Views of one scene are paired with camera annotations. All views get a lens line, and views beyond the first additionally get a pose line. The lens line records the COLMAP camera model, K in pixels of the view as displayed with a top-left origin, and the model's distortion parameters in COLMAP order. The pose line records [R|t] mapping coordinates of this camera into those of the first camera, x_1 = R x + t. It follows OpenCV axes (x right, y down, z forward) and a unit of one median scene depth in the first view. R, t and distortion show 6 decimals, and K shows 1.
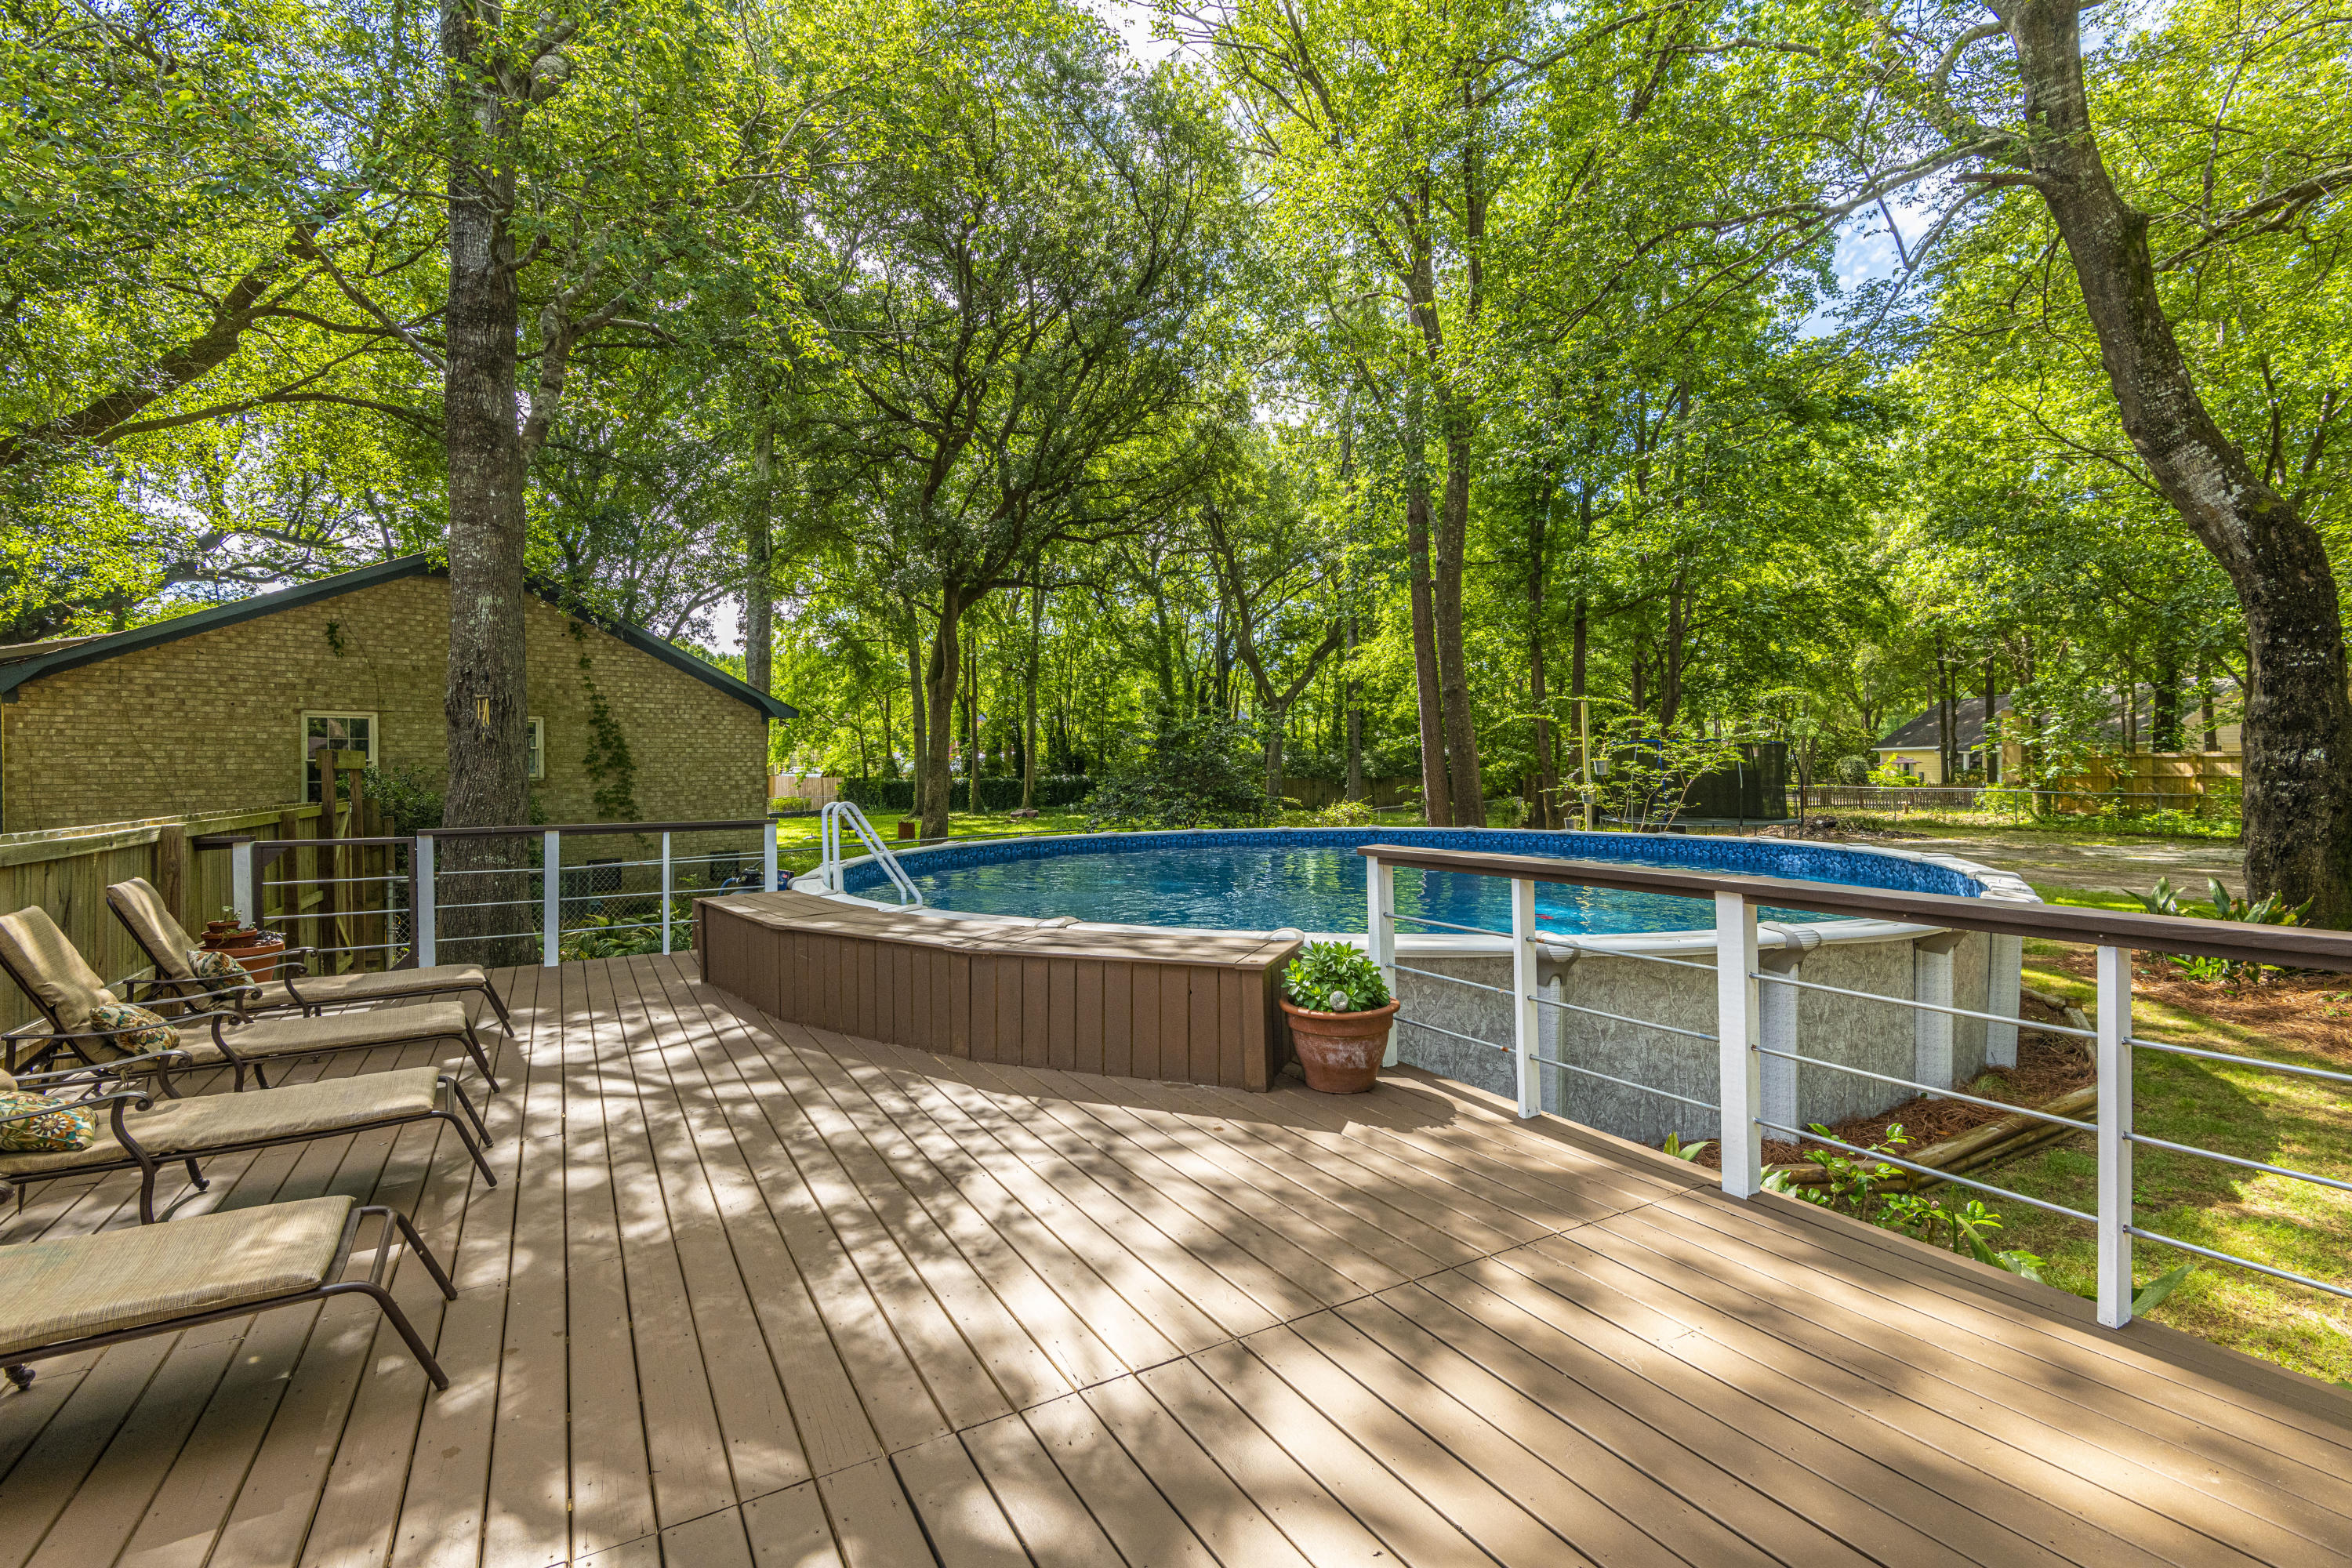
lens RADIAL K [[1059.9, 0, 1182.7], [0, 1059.9, 762.9], [0, 0, 1]] dist [0.033678, -0.019386]
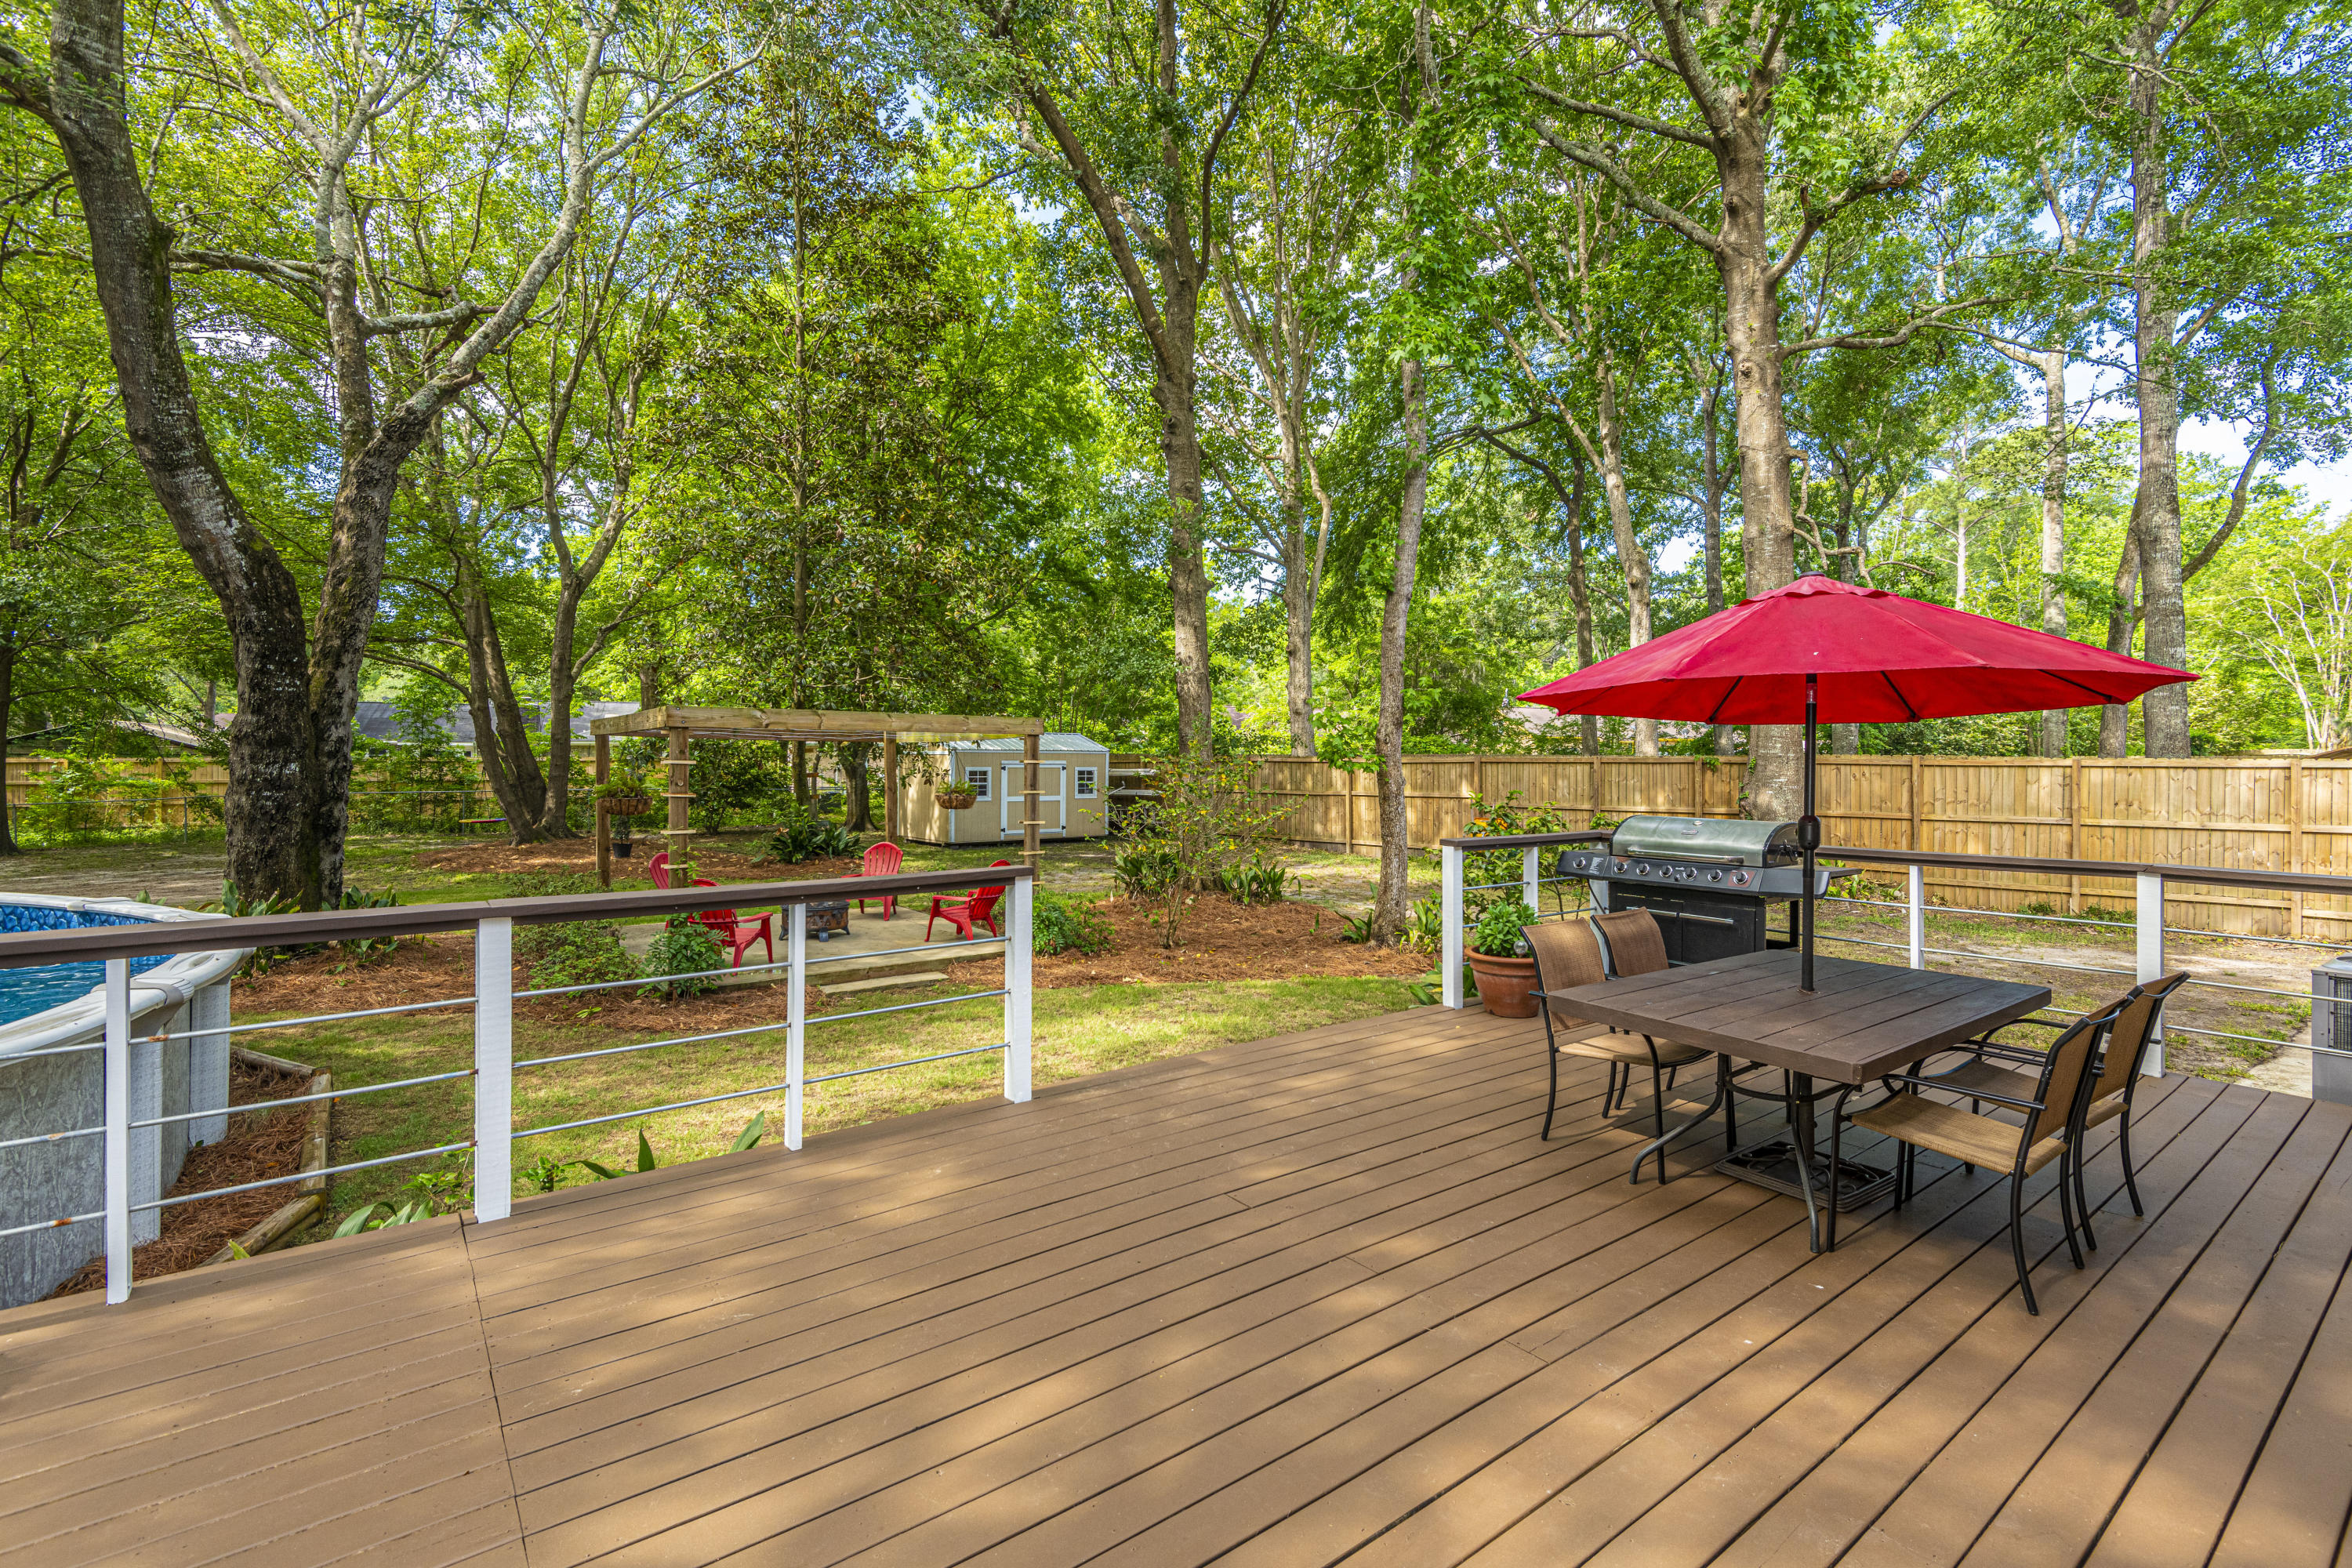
lens RADIAL K [[1059.9, 0, 1182.7], [0, 1059.9, 762.9], [0, 0, 1]] dist [0.033678, -0.019386]
pose [[-0.125018, 0.008043, 0.992122, -0.098082], [-0.002787, 0.999960, -0.008458, -0.002817], [-0.992151, -0.003822, -0.124991, 0.085370]]
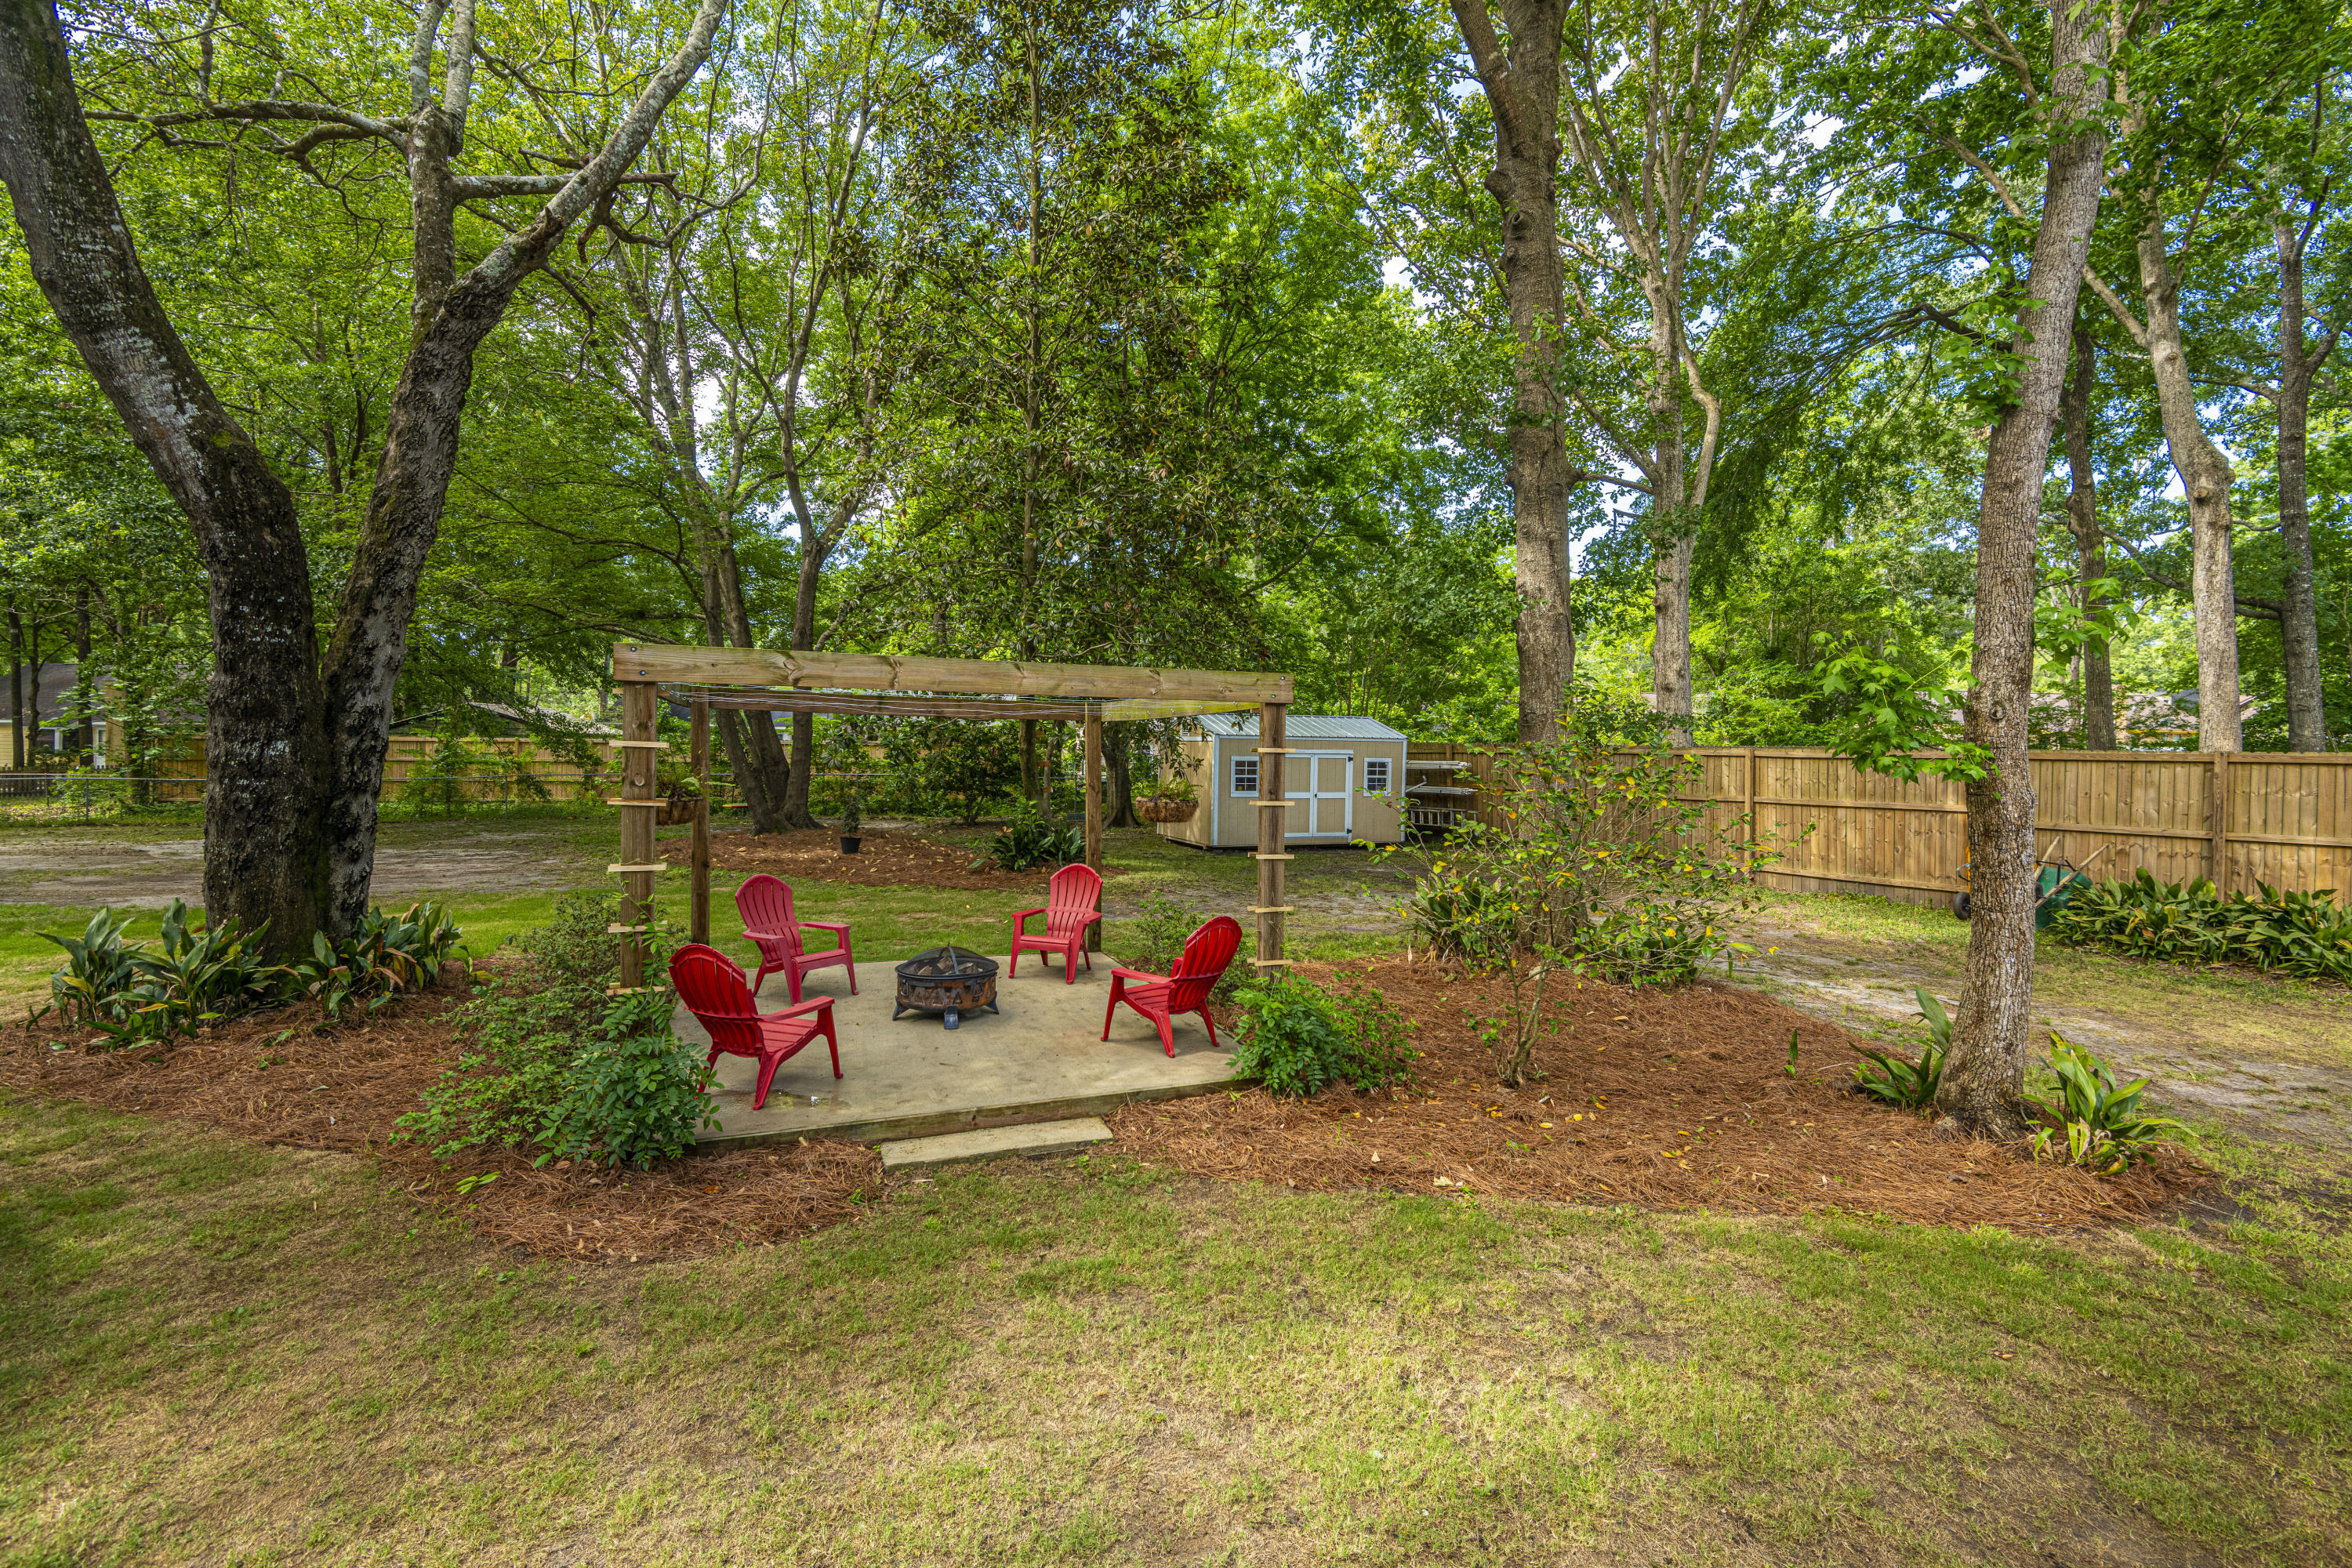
lens RADIAL K [[1059.9, 0, 1182.7], [0, 1059.9, 762.9], [0, 0, 1]] dist [0.033678, -0.019386]
pose [[0.150239, -0.001908, 0.988648, 0.142618], [-0.016866, 0.999848, 0.004493, -0.005259], [-0.988506, -0.017349, 0.150184, 0.073198]]
